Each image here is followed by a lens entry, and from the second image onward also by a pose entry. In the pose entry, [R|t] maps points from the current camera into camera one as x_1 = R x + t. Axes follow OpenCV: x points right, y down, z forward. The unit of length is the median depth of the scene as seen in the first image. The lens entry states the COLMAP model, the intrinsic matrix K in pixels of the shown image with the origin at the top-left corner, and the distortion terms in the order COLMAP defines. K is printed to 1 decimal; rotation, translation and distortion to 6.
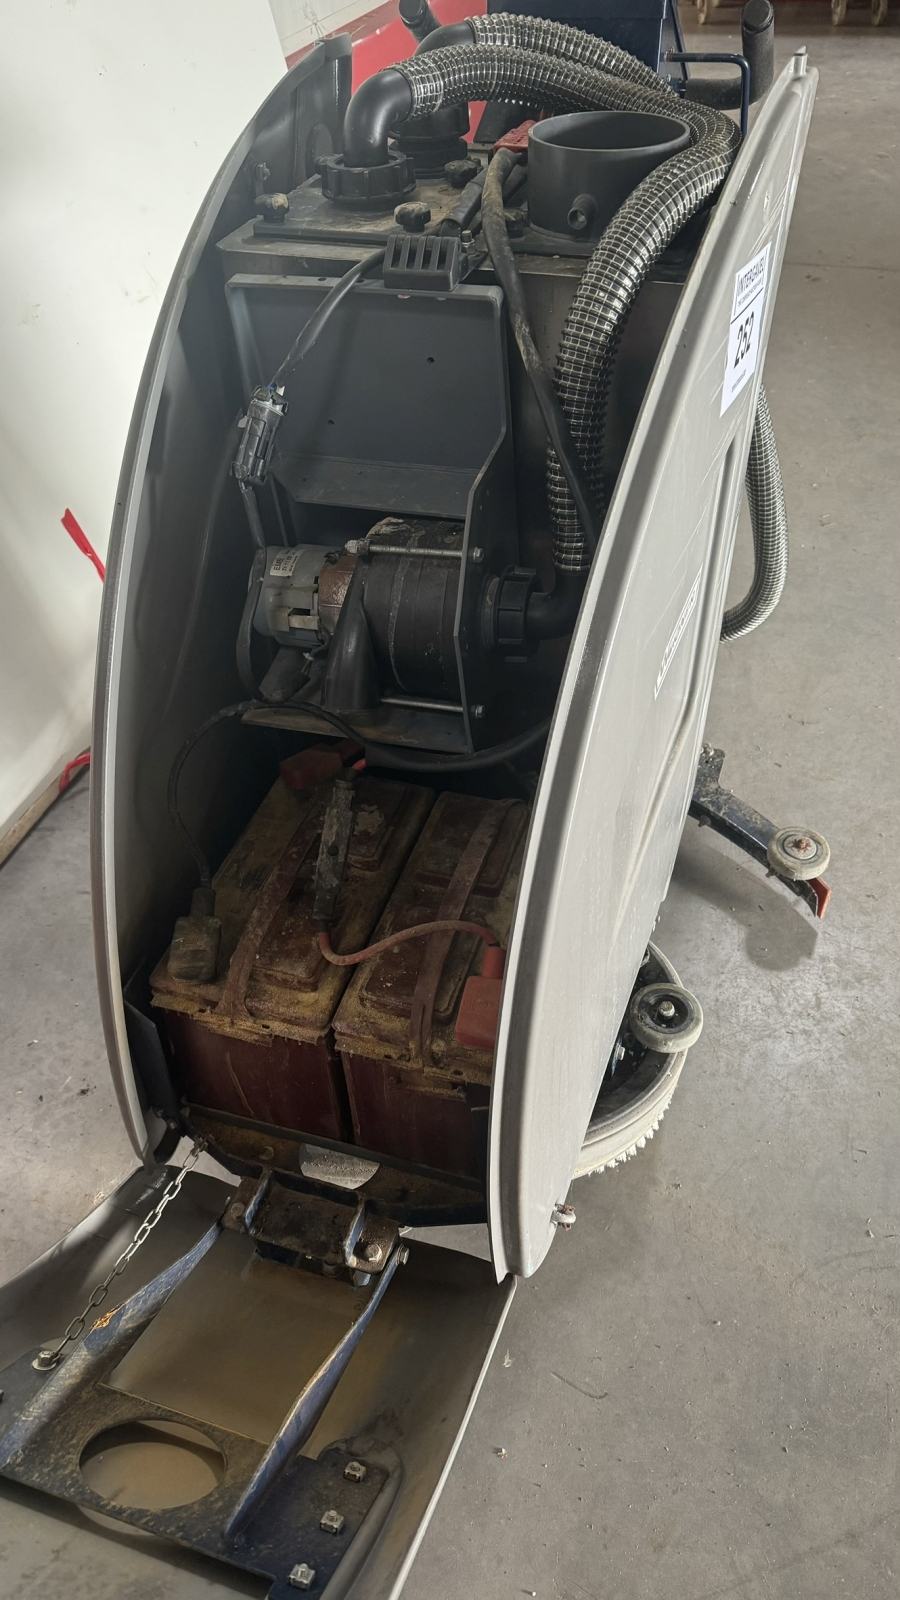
lens RADIAL K [[1158.1, 0, 447.7], [0, 1158.1, 814.3], [0, 0, 1]] dist [0.037792, -0.030956]
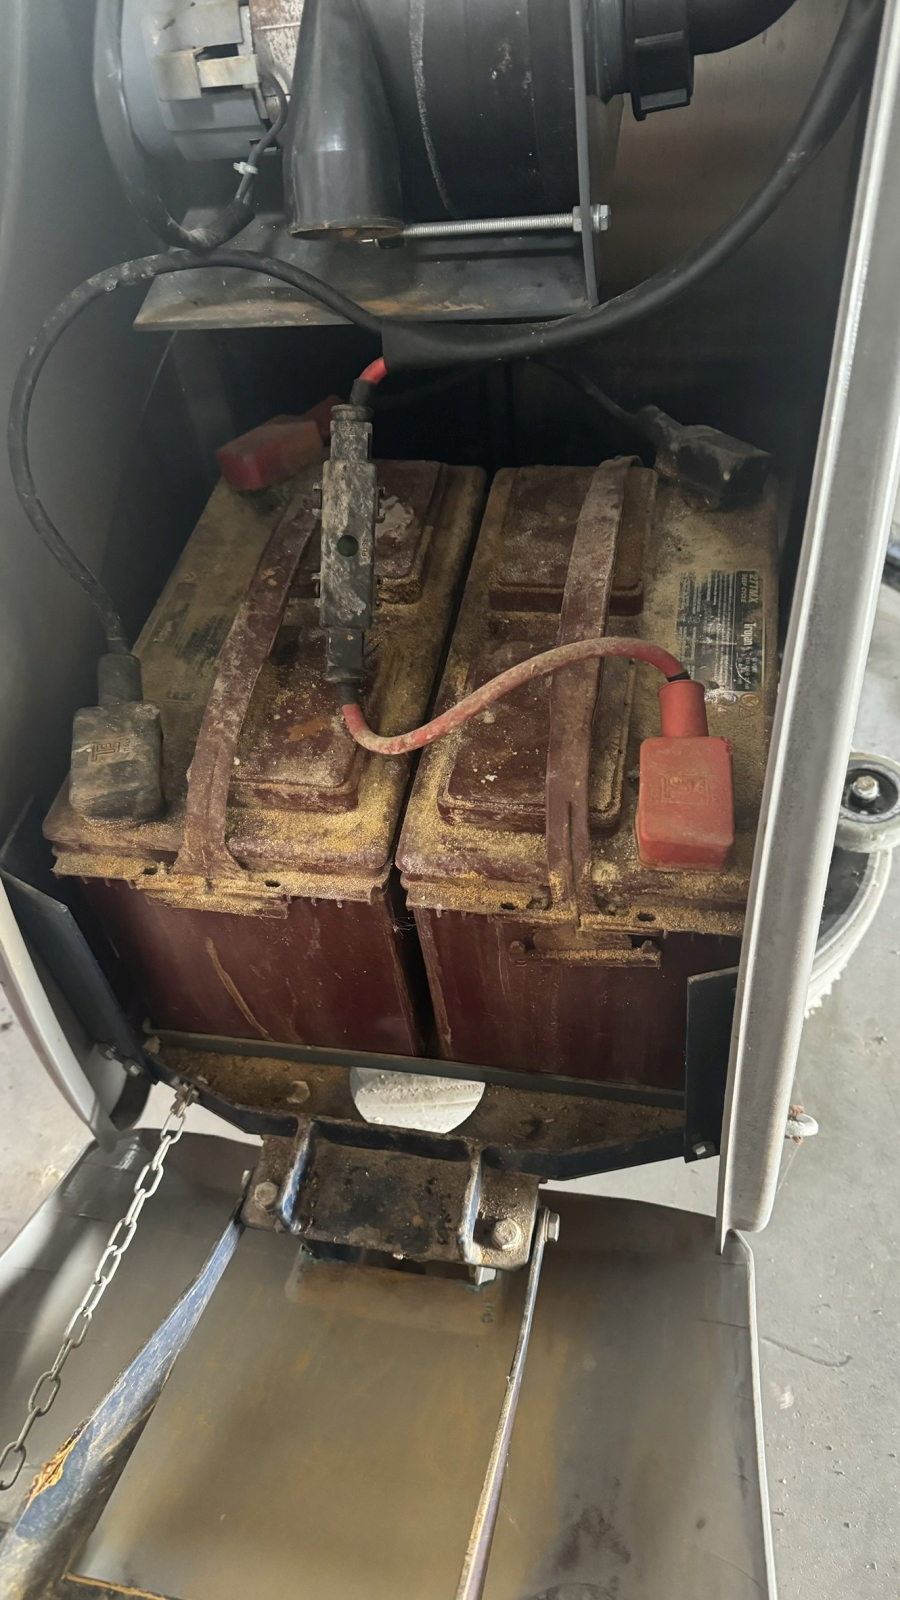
lens RADIAL K [[1158.1, 0, 464.5], [0, 1158.1, 840.6], [0, 0, 1]] dist [0.037792, -0.030956]
pose [[0.989979, -0.131526, 0.051404, -0.089617], [0.123234, 0.982408, 0.140315, 0.094525], [-0.068955, -0.132574, 0.988772, 0.444160]]
